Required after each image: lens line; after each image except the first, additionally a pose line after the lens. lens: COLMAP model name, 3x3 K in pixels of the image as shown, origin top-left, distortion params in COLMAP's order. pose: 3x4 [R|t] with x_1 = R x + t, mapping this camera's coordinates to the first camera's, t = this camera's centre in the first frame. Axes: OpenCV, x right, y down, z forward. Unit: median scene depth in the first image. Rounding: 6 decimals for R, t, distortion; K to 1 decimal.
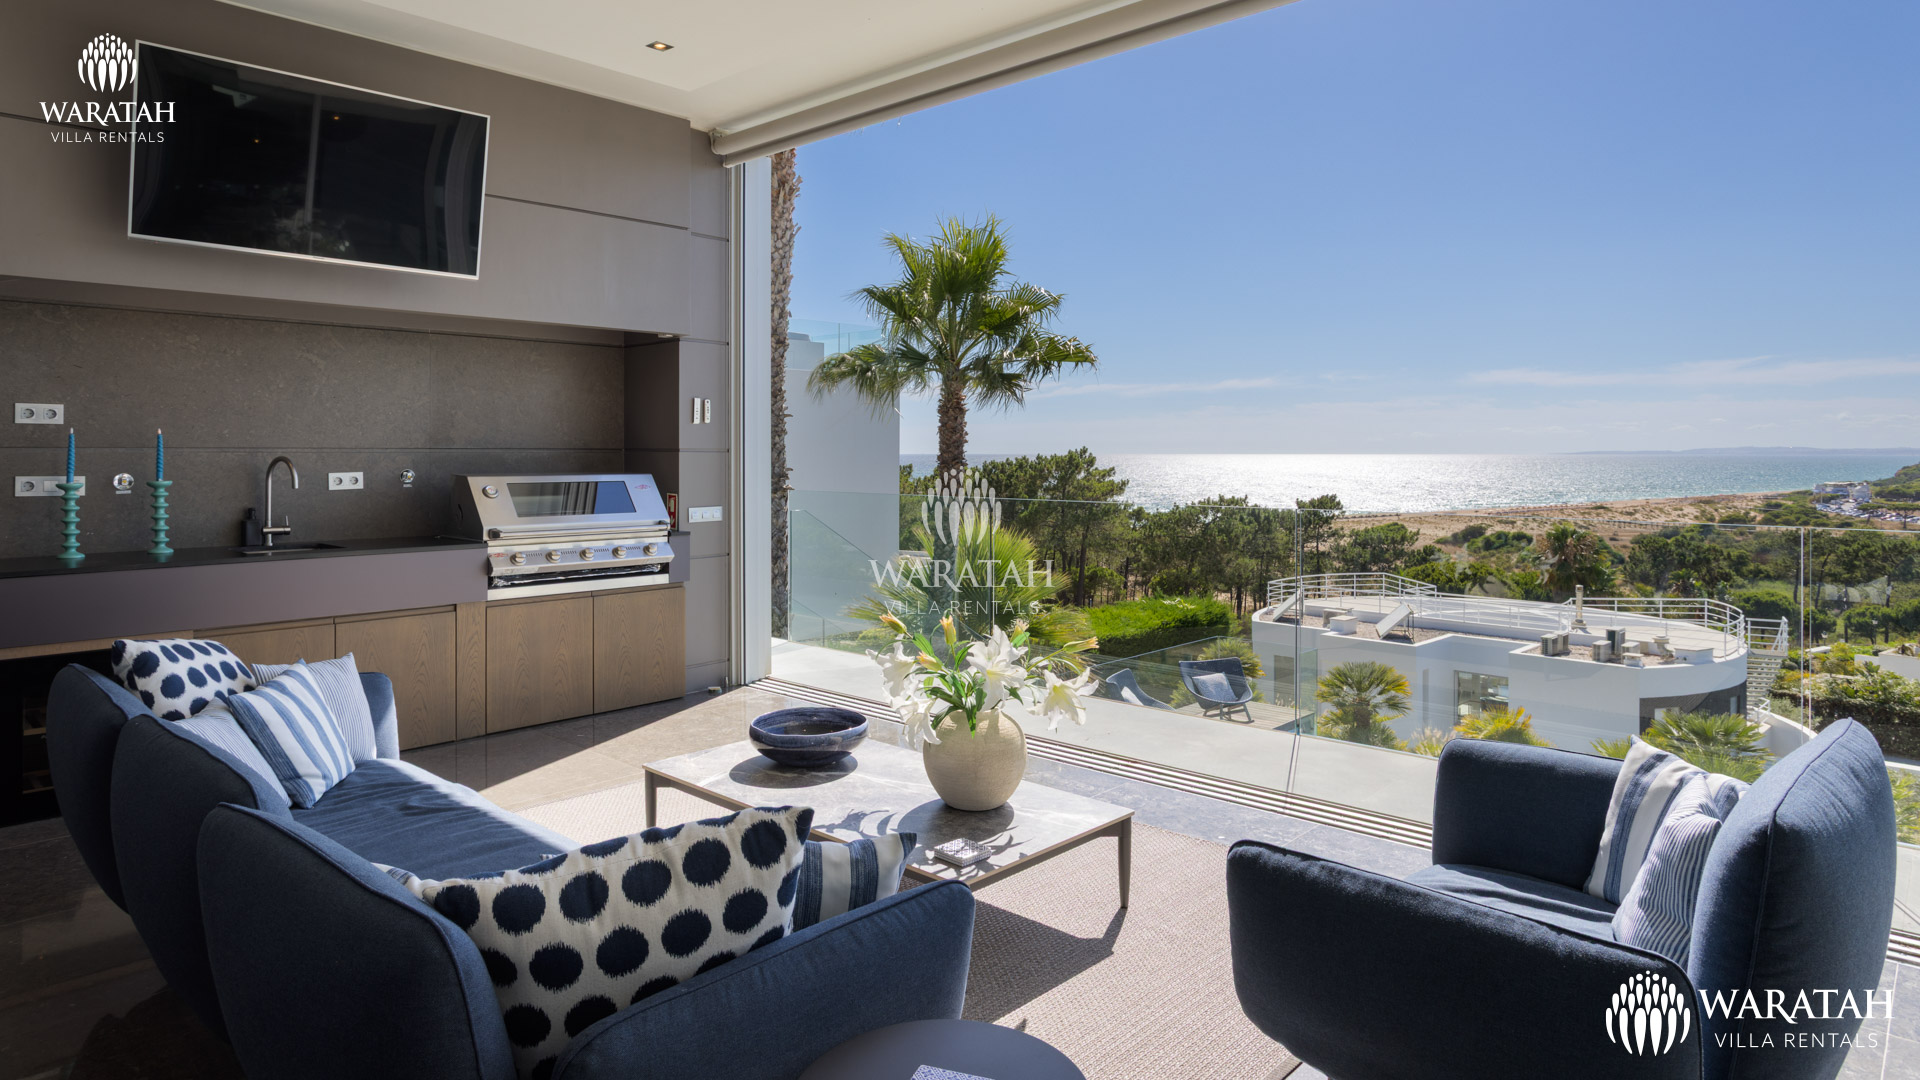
lens RADIAL K [[1106.1, 0, 957.0], [0, 1106.1, 445.7], [0, 0, 1]] dist [-0.007726, 0.006815]
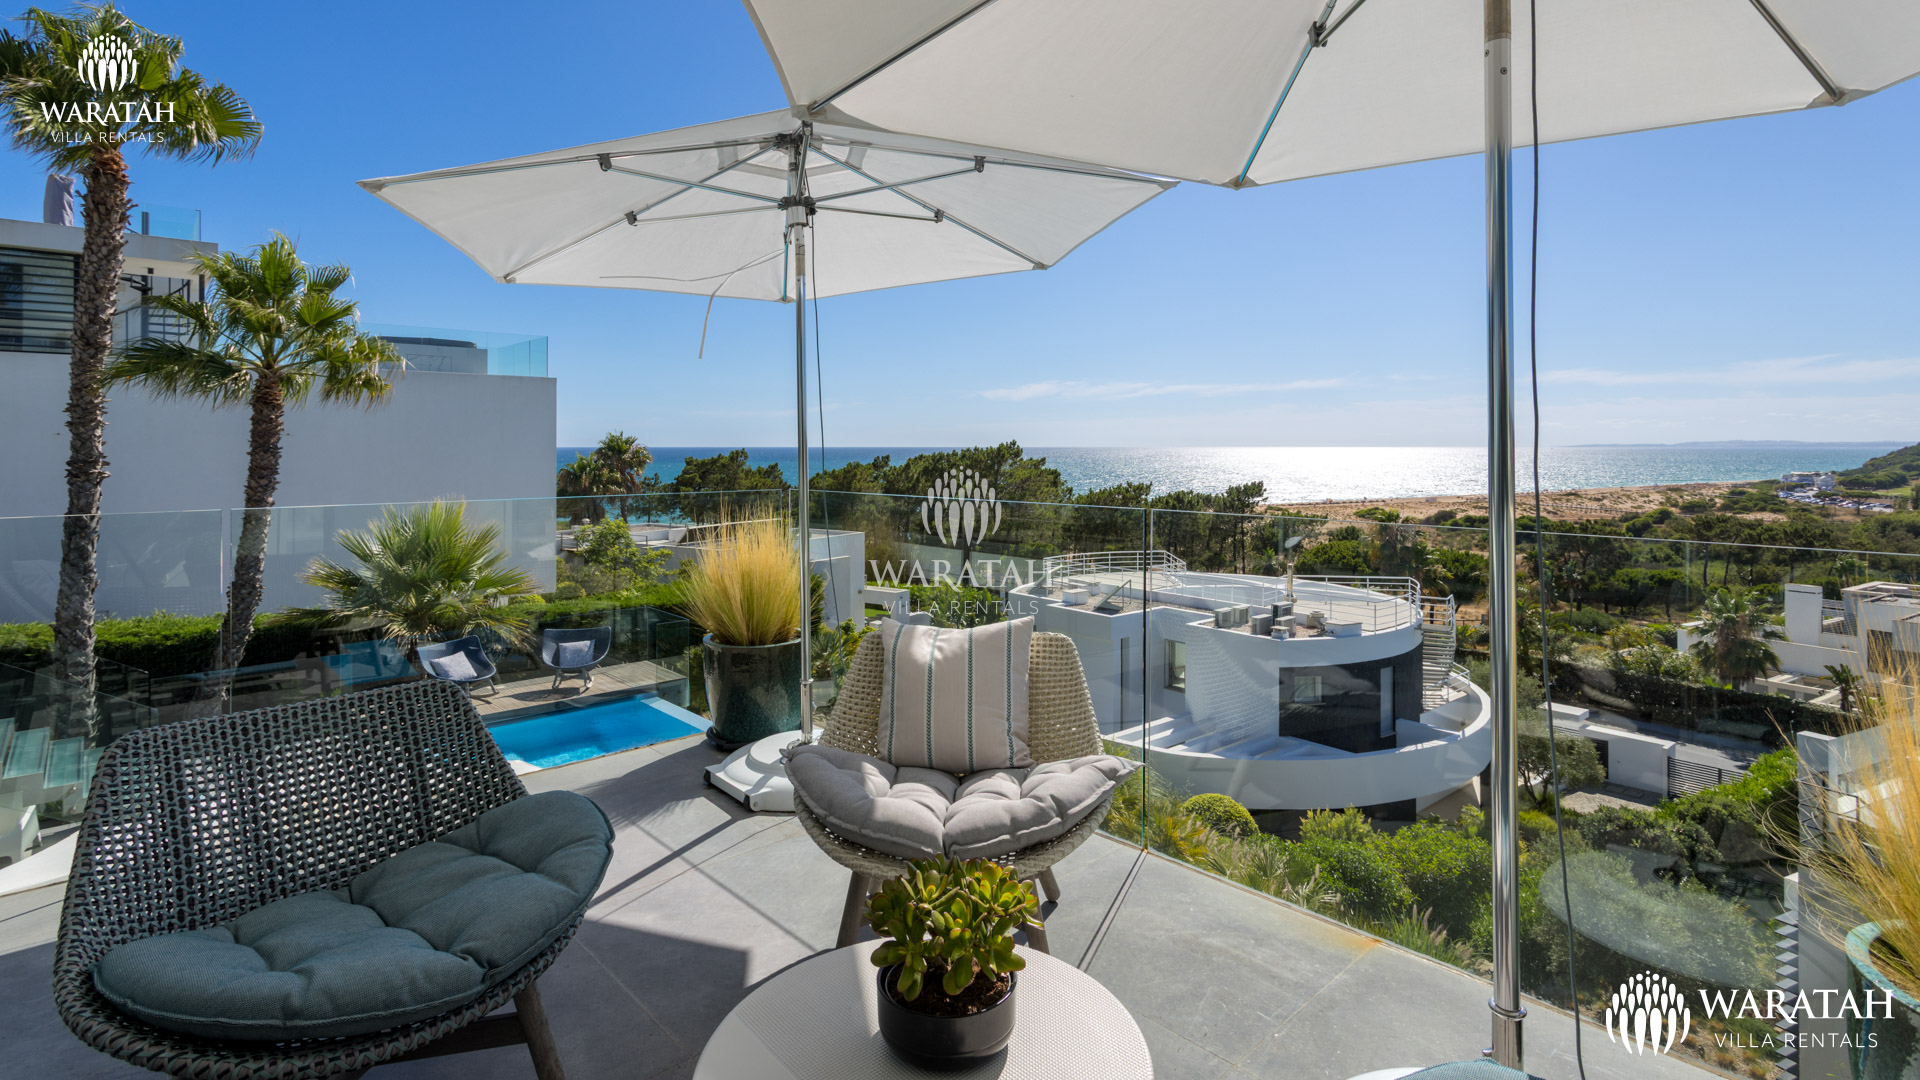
lens RADIAL K [[914.0, 0, 971.1], [0, 914.0, 465.4], [0, 0, 1]] dist [0.000480, 0.001743]
pose [[0.995774, 0.001735, -0.091817, 1.929645], [0.000767, 0.999630, 0.027206, 0.011702], [0.091830, -0.027162, 0.995404, 0.336617]]
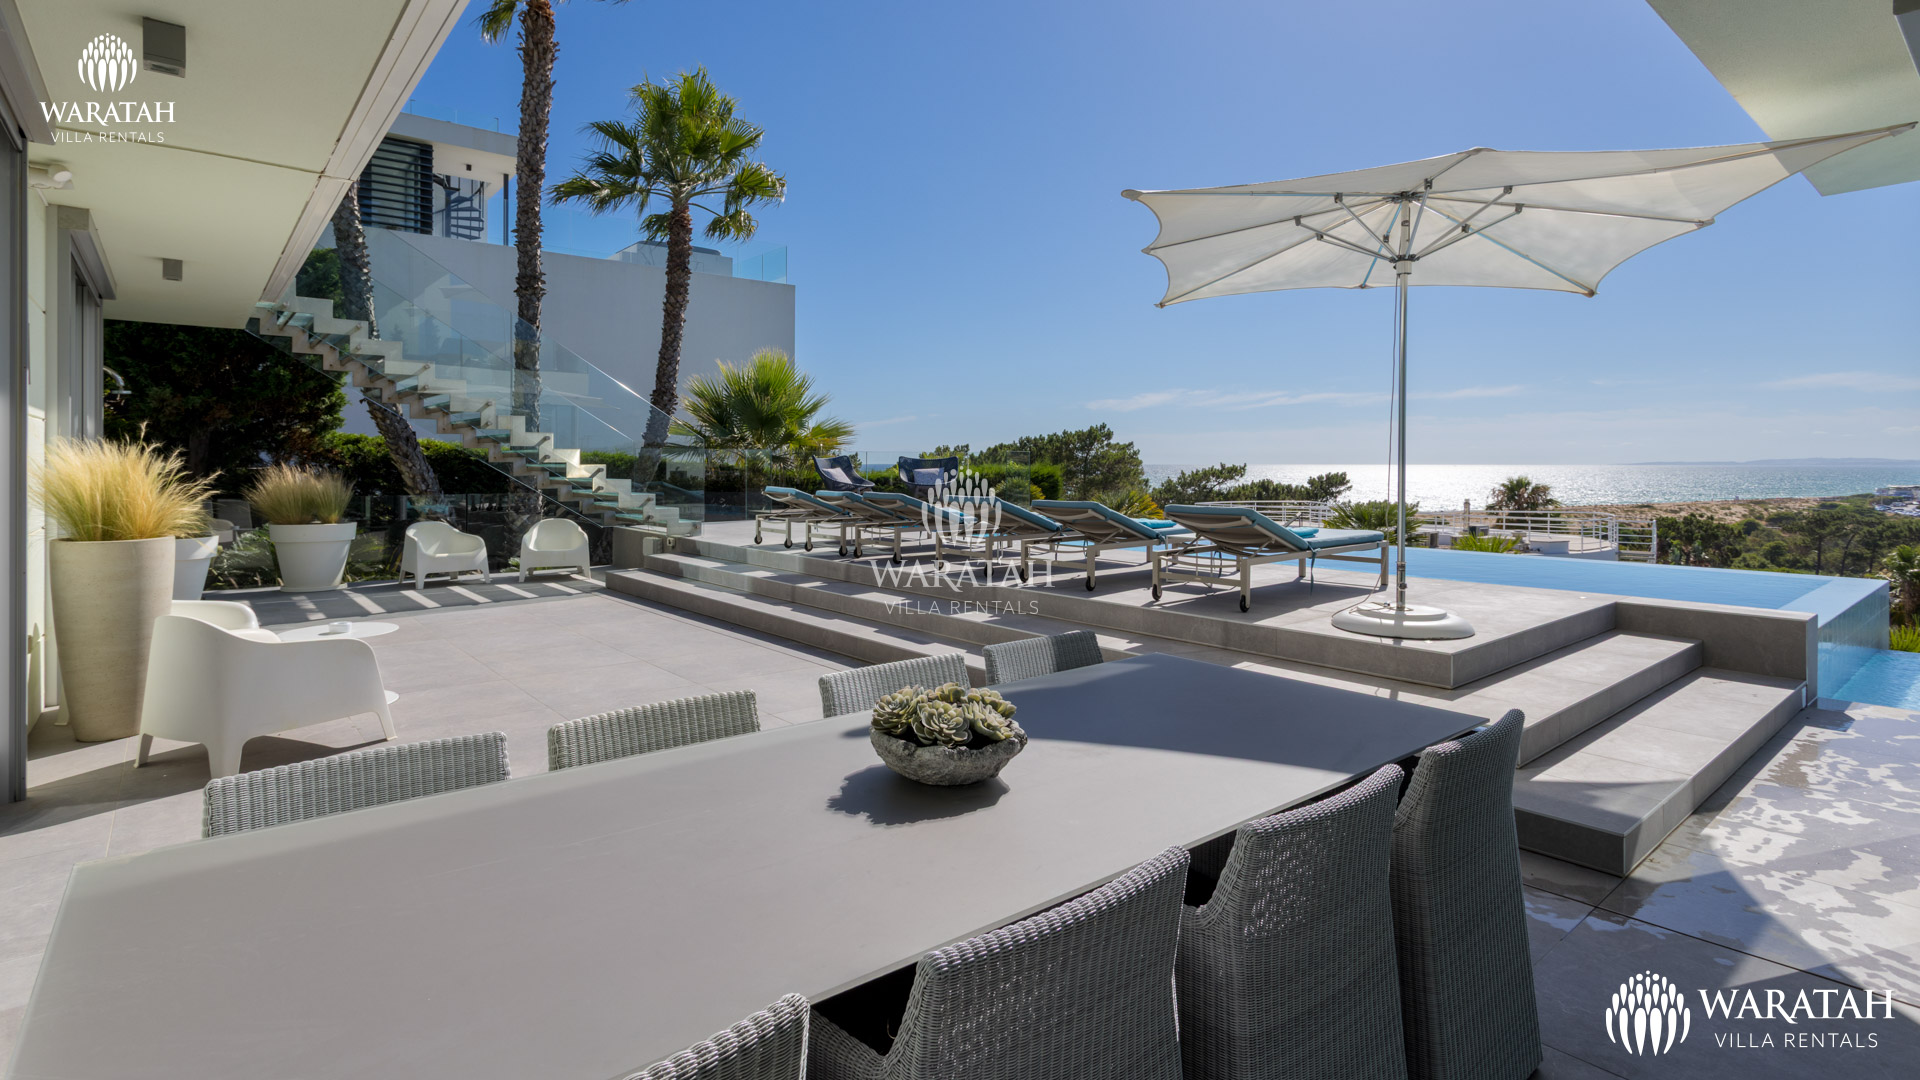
lens RADIAL K [[914.0, 0, 931.8], [0, 914.0, 497.1], [0, 0, 1]] dist [0.000480, 0.001743]
pose [[0.987811, 0.006995, -0.155501, 1.043879], [-0.001513, 0.999374, 0.035343, 0.552025], [0.155651, -0.034677, 0.987203, 0.090424]]
